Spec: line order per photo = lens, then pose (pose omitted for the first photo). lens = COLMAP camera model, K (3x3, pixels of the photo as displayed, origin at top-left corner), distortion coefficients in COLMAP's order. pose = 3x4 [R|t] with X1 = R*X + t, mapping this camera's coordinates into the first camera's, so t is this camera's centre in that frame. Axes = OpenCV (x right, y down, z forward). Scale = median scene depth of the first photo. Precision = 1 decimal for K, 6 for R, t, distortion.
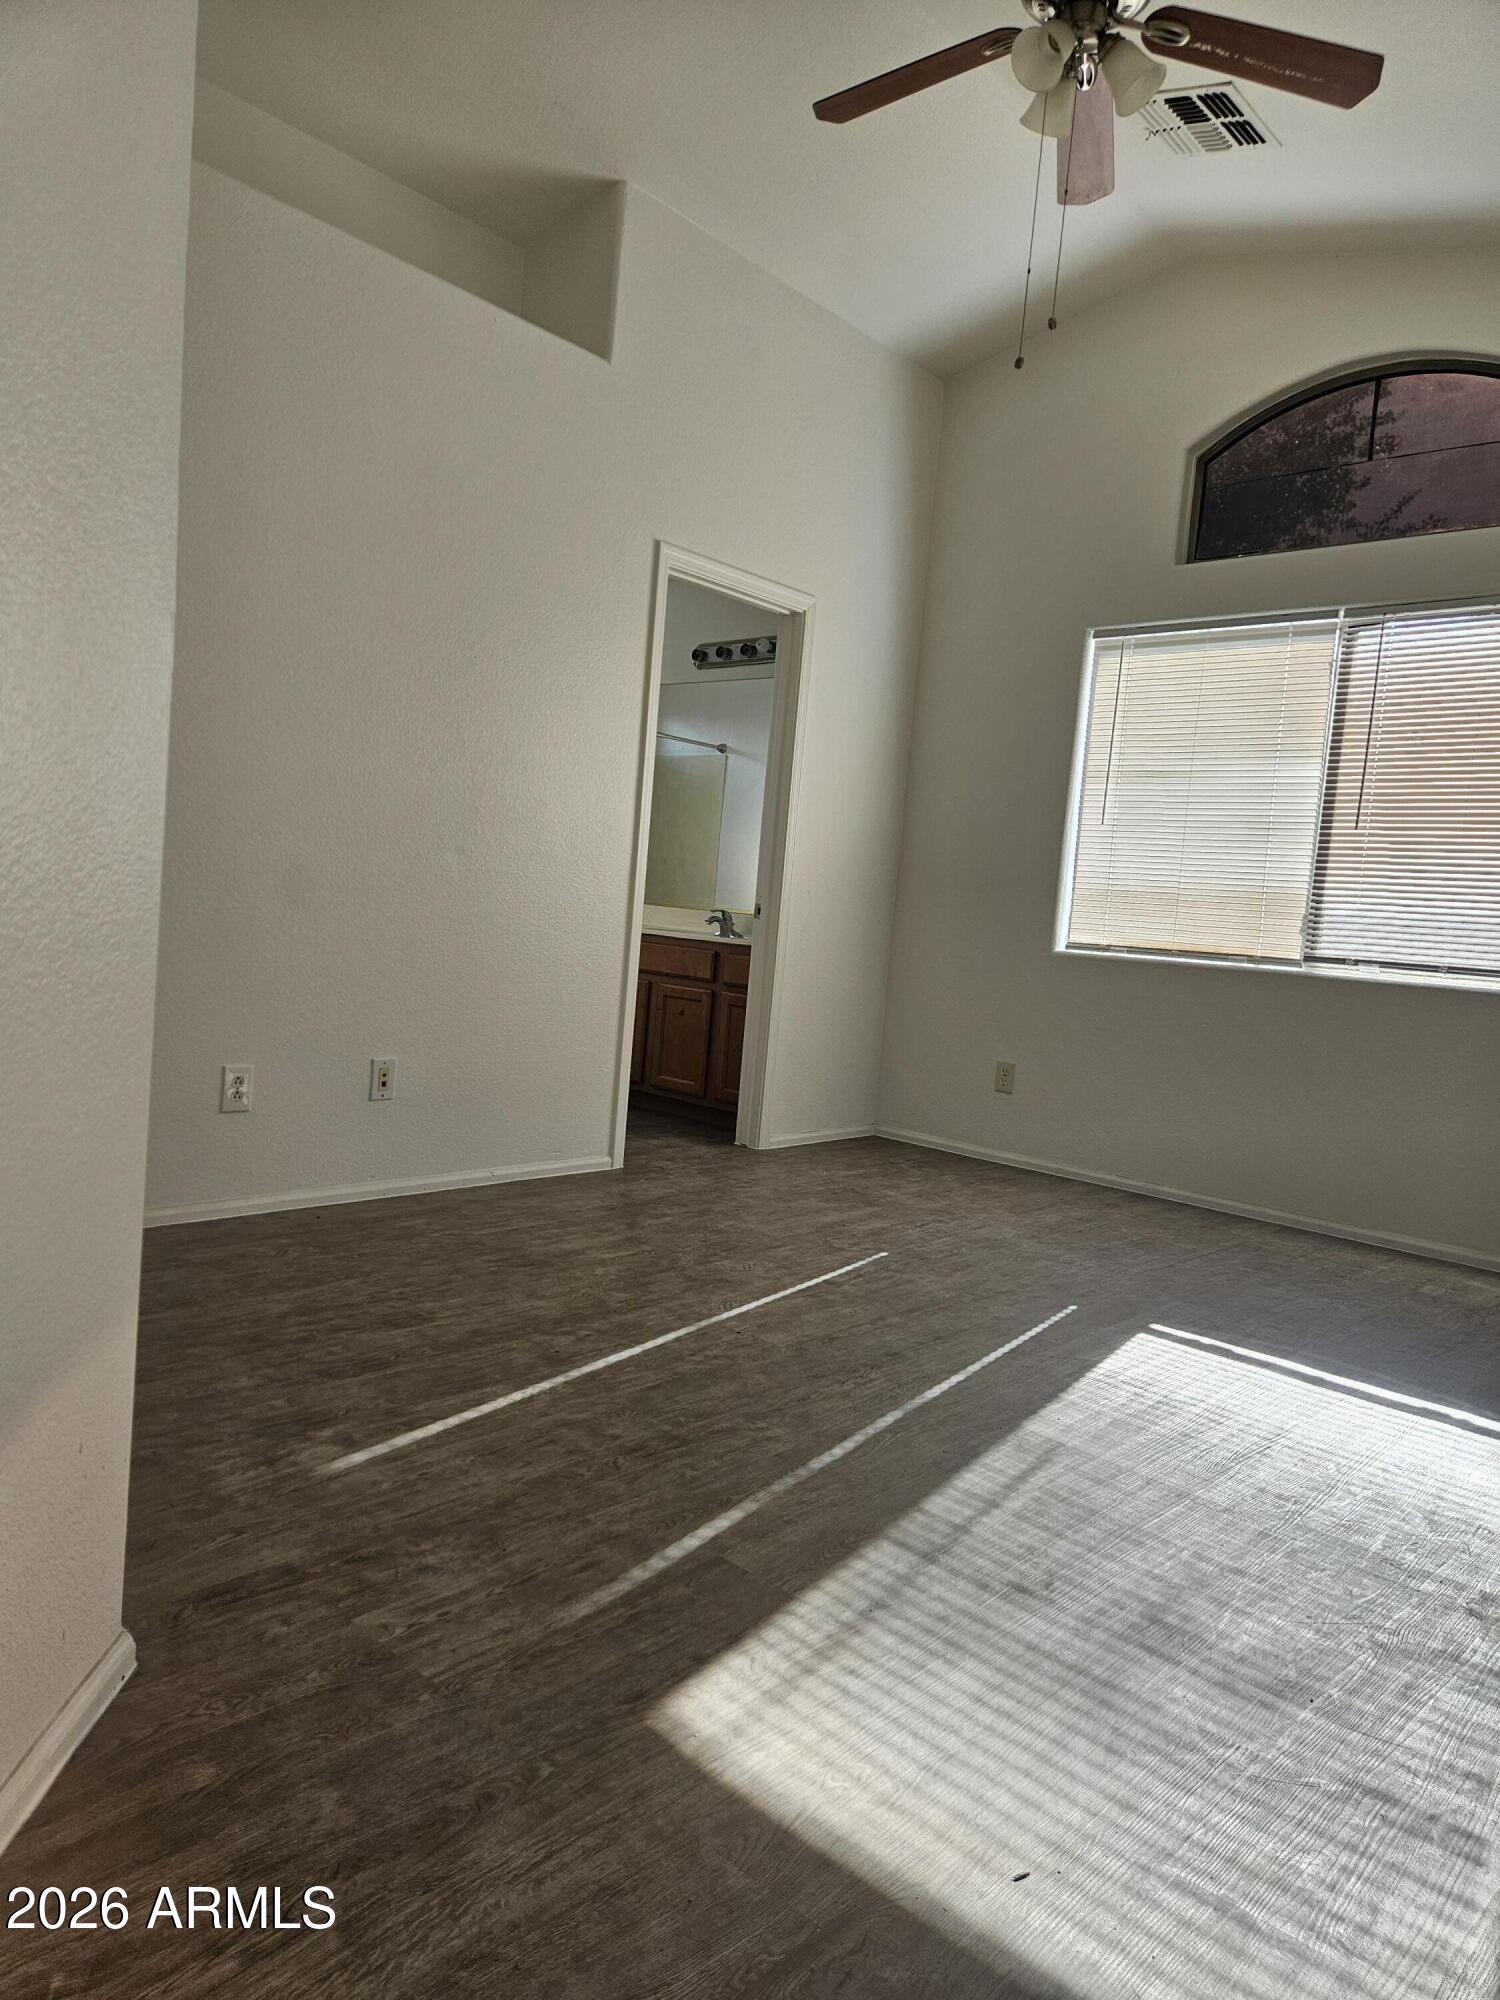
lens RADIAL K [[1351.6, 0, 739.6], [0, 1351.6, 998.7], [0, 0, 1]] dist [0.045260, -0.005312]
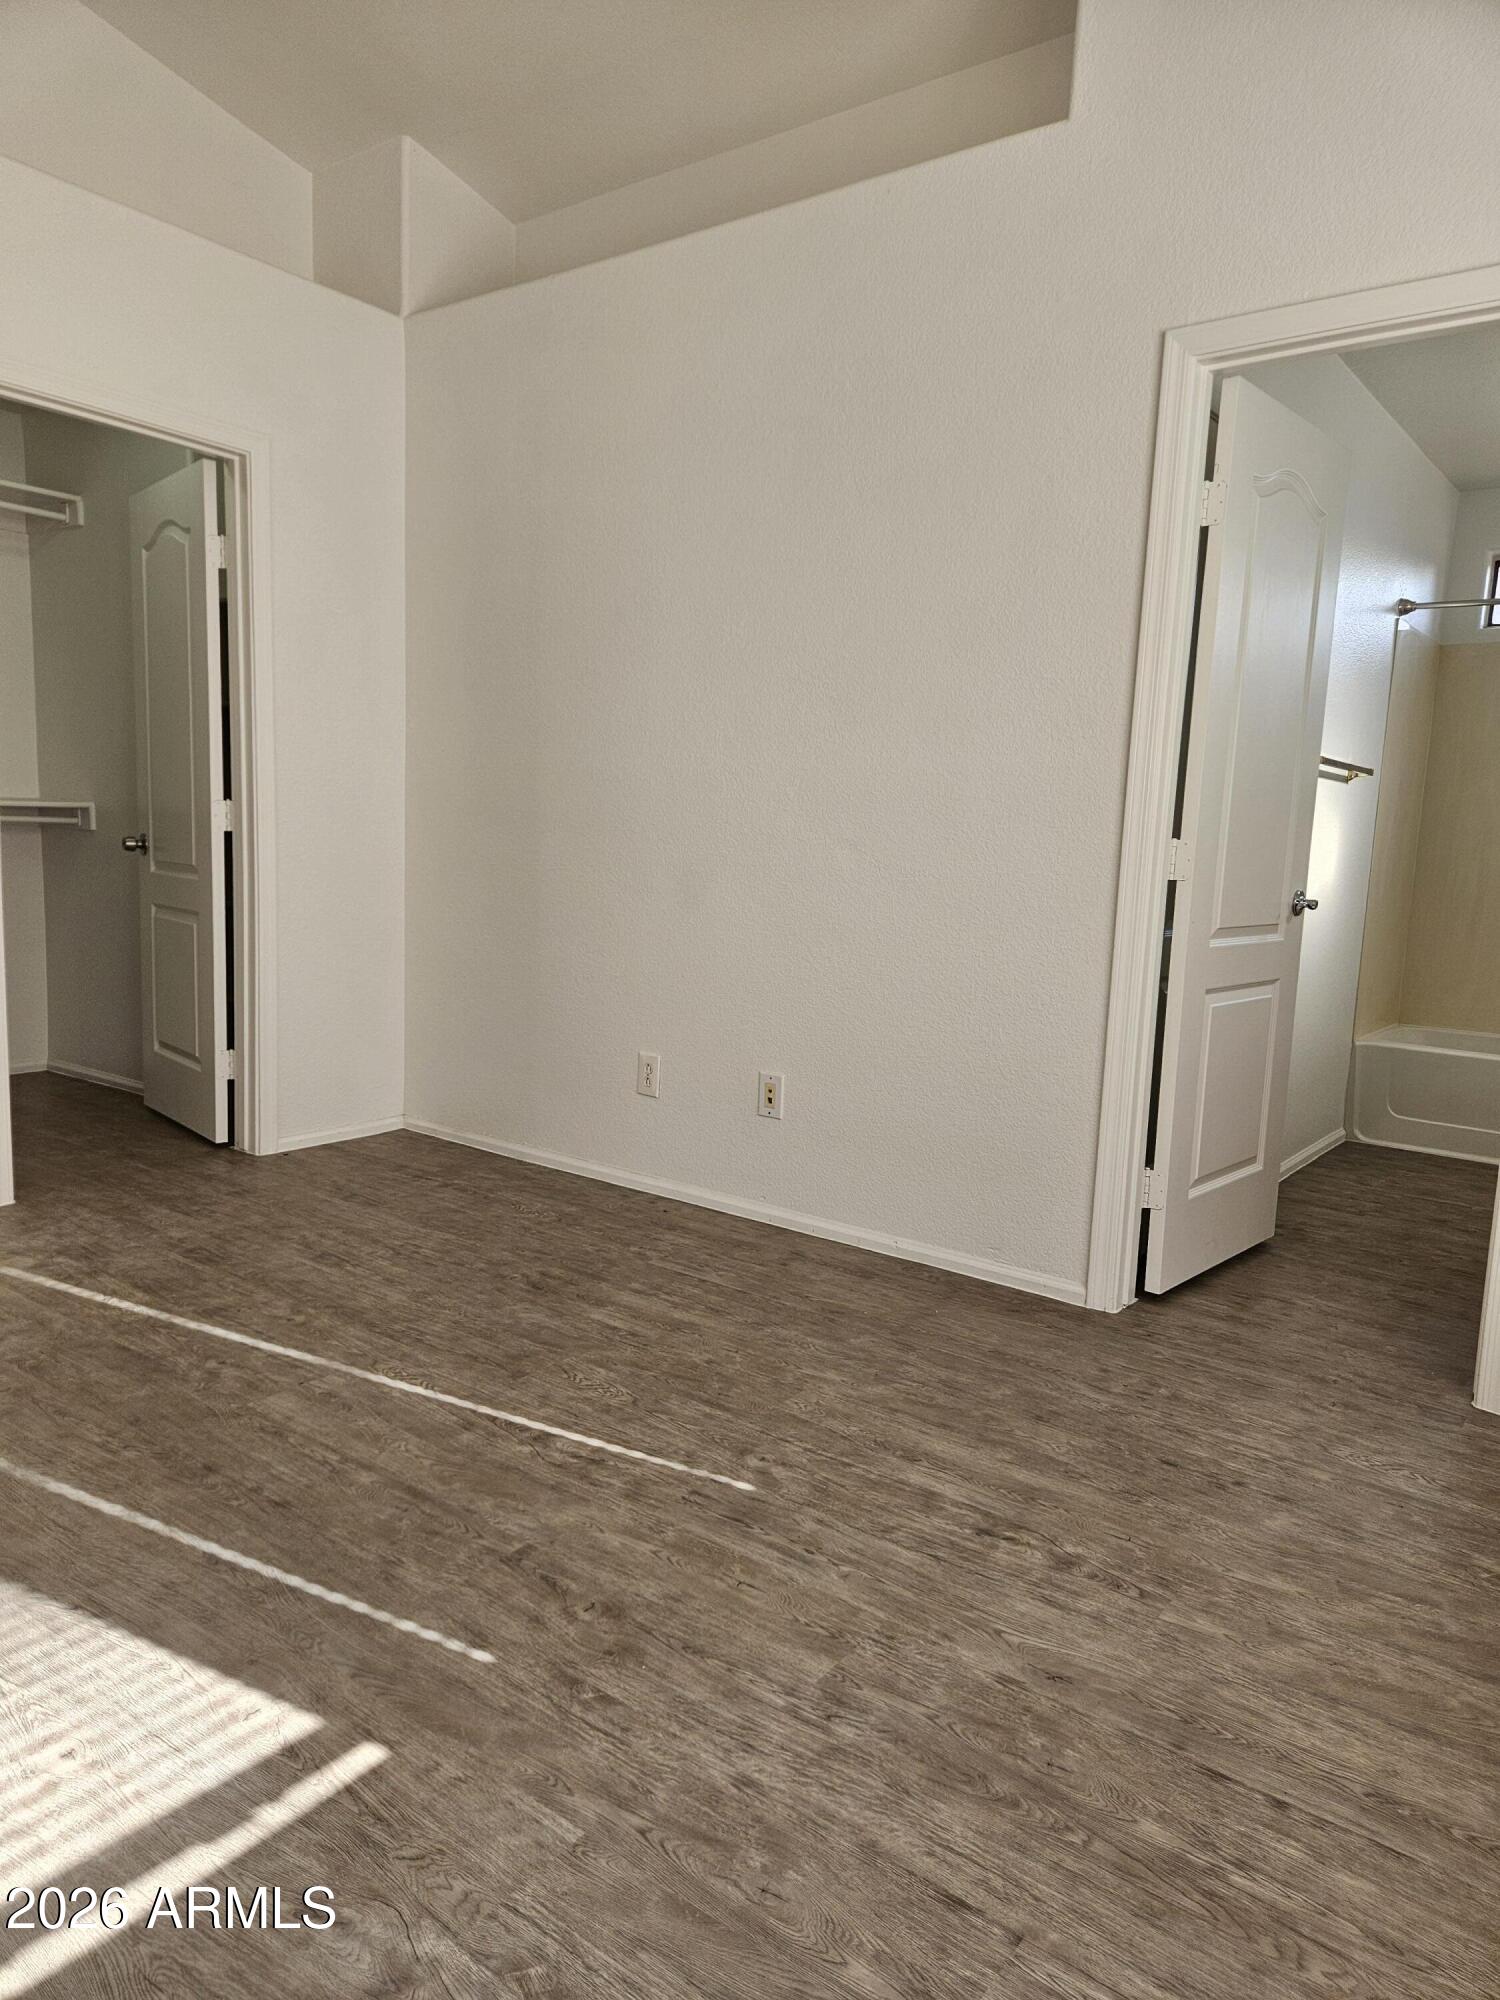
lens RADIAL K [[1351.6, 0, 742.0], [0, 1351.6, 1003.5], [0, 0, 1]] dist [0.045260, -0.005312]
pose [[0.076888, 0.055667, -0.995485, 0.791174], [-0.097921, 0.994035, 0.048023, -0.055509], [0.992220, 0.093786, 0.081880, 1.081999]]
